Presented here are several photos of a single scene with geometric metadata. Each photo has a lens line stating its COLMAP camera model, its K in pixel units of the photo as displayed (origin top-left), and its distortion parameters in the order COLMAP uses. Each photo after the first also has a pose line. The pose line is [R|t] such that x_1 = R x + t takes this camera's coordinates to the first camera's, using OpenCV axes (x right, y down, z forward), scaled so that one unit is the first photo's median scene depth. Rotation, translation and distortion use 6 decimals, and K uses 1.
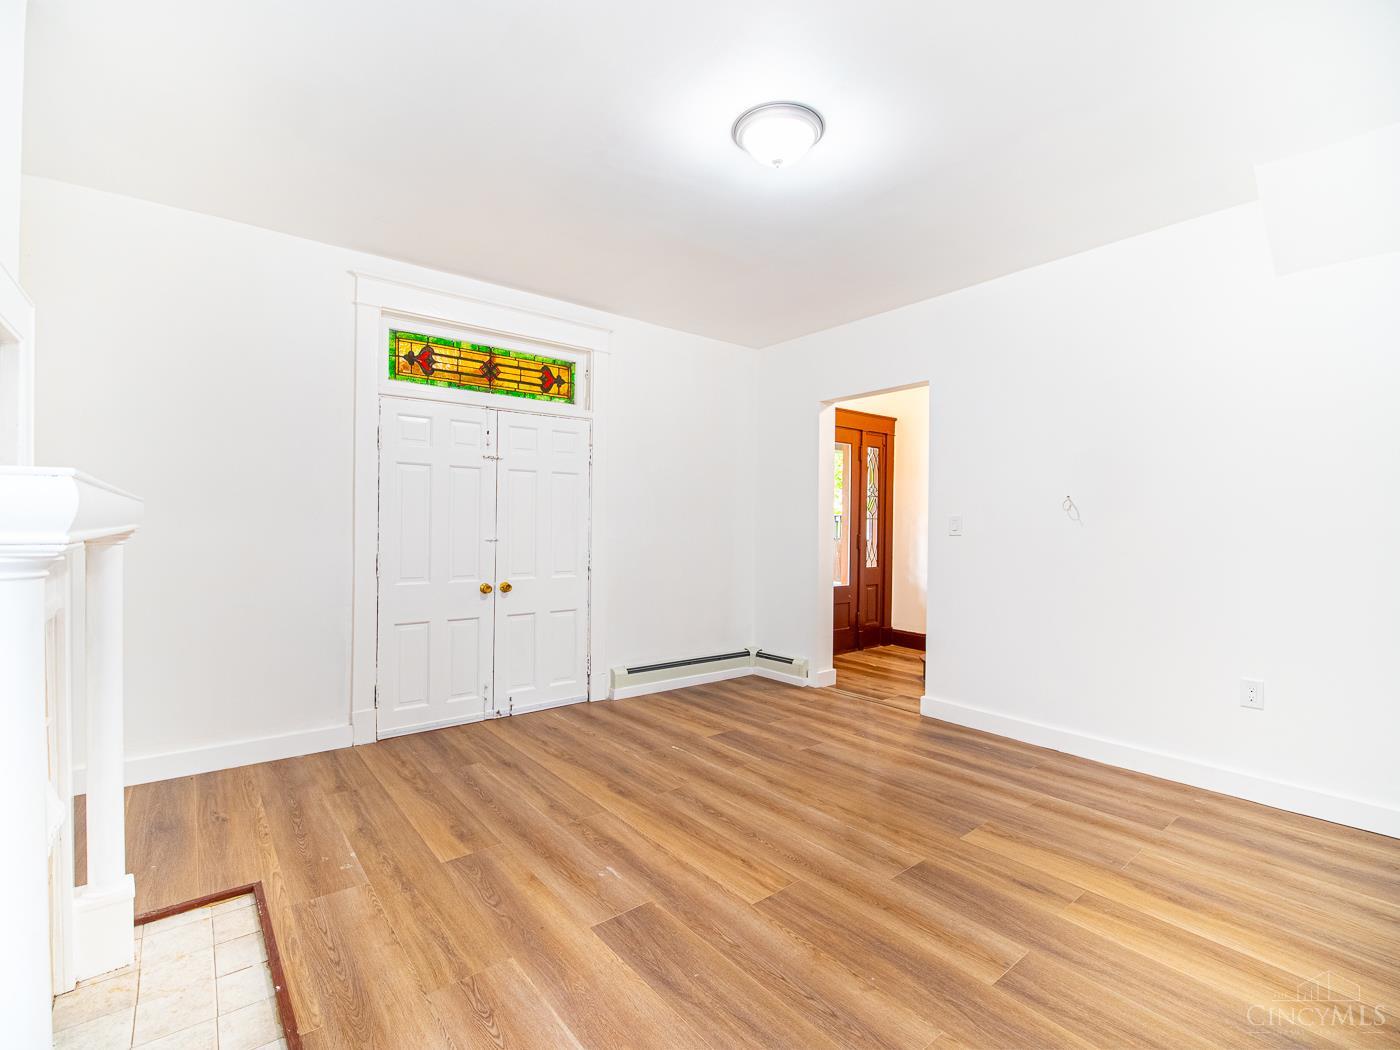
lens RADIAL K [[641.2, 0, 696.3], [0, 641.2, 526.7], [0, 0, 1]] dist [-0.023215, -0.001375]
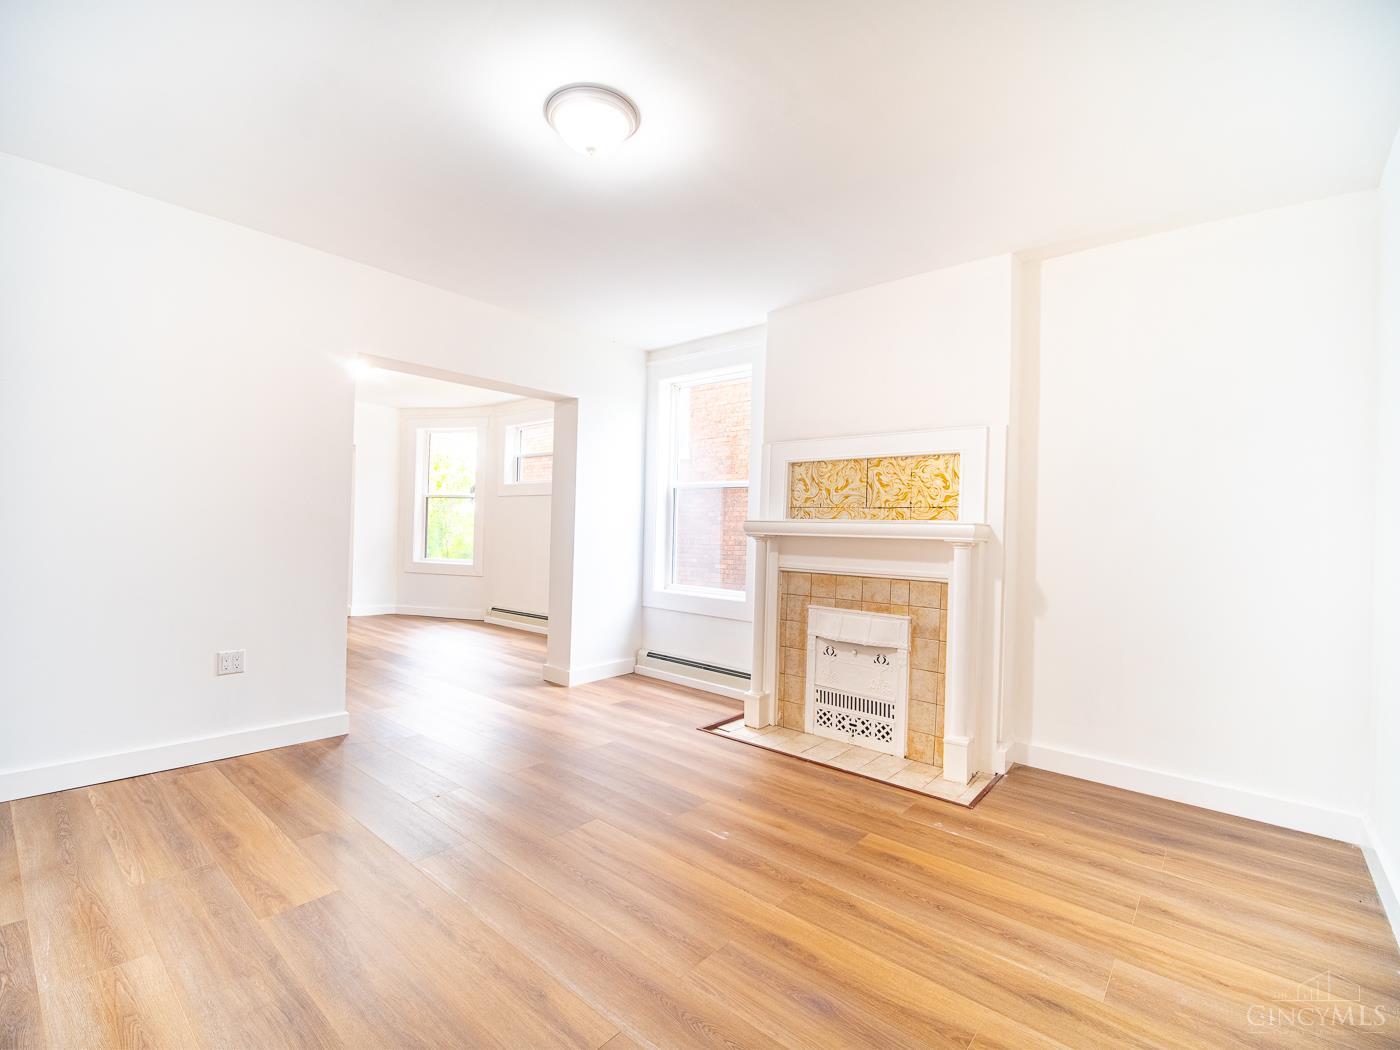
lens RADIAL K [[641.2, 0, 699.8], [0, 641.2, 525.2], [0, 0, 1]] dist [-0.023215, -0.001375]
pose [[-0.980953, -0.036341, -0.190814, 0.114788], [-0.036110, 0.999337, -0.004690, -0.003942], [0.190858, 0.002290, -0.981615, 1.754367]]
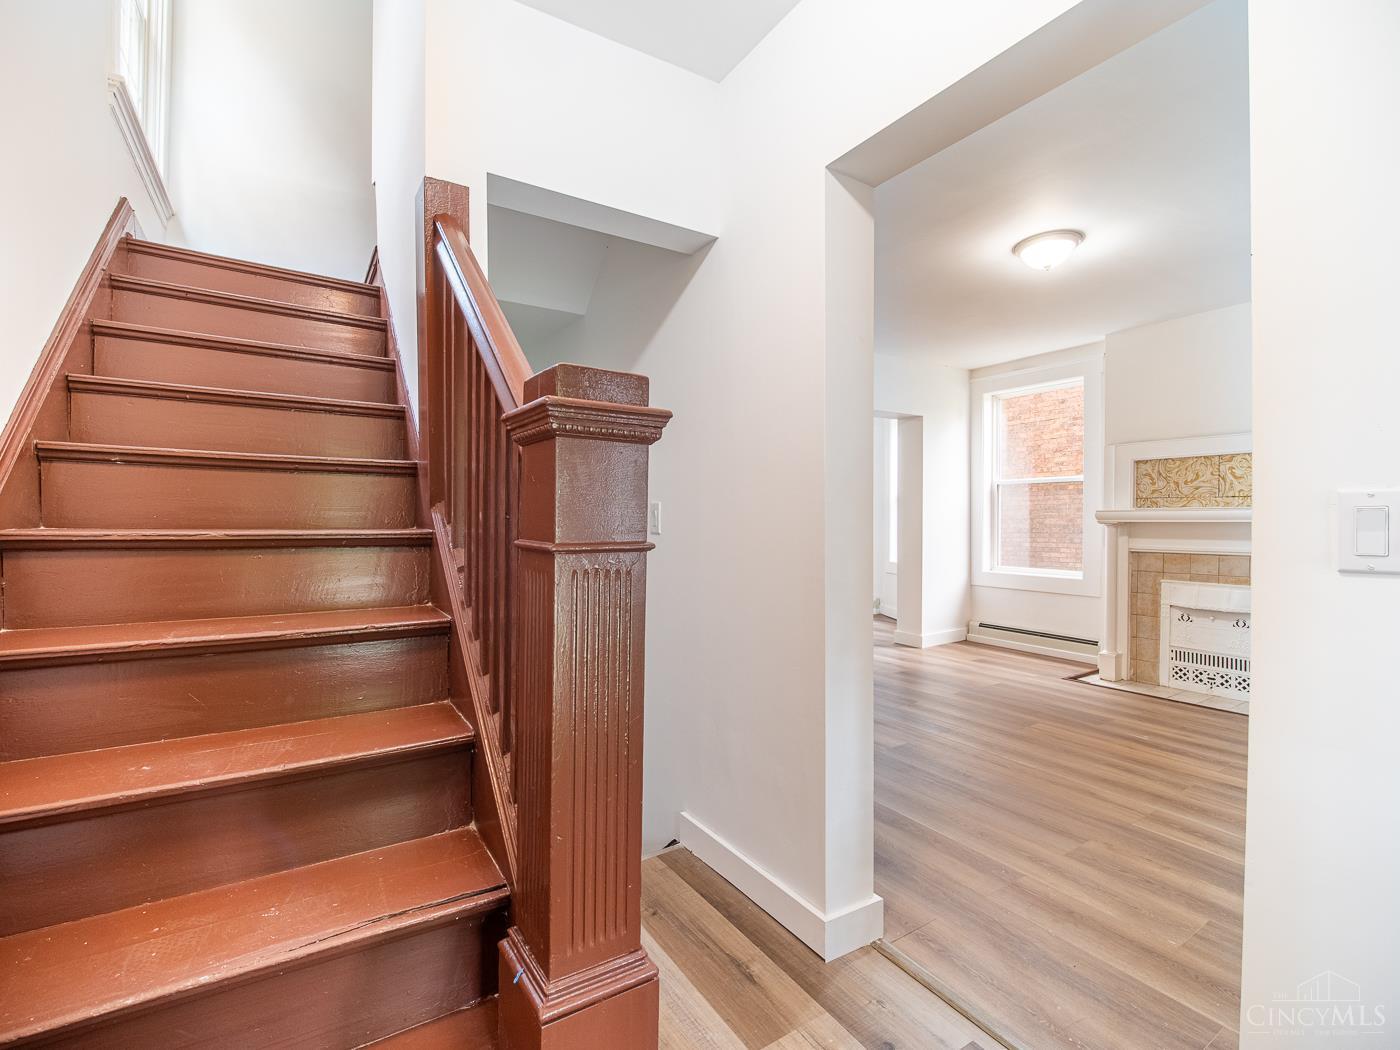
lens RADIAL K [[641.2, 0, 693.7], [0, 641.2, 528.4], [0, 0, 1]] dist [-0.023215, -0.001375]
pose [[-0.993643, -0.008239, 0.112274, 0.670495], [-0.006155, 0.999802, 0.018897, -0.002637], [-0.112408, 0.018086, -0.993498, 2.234275]]
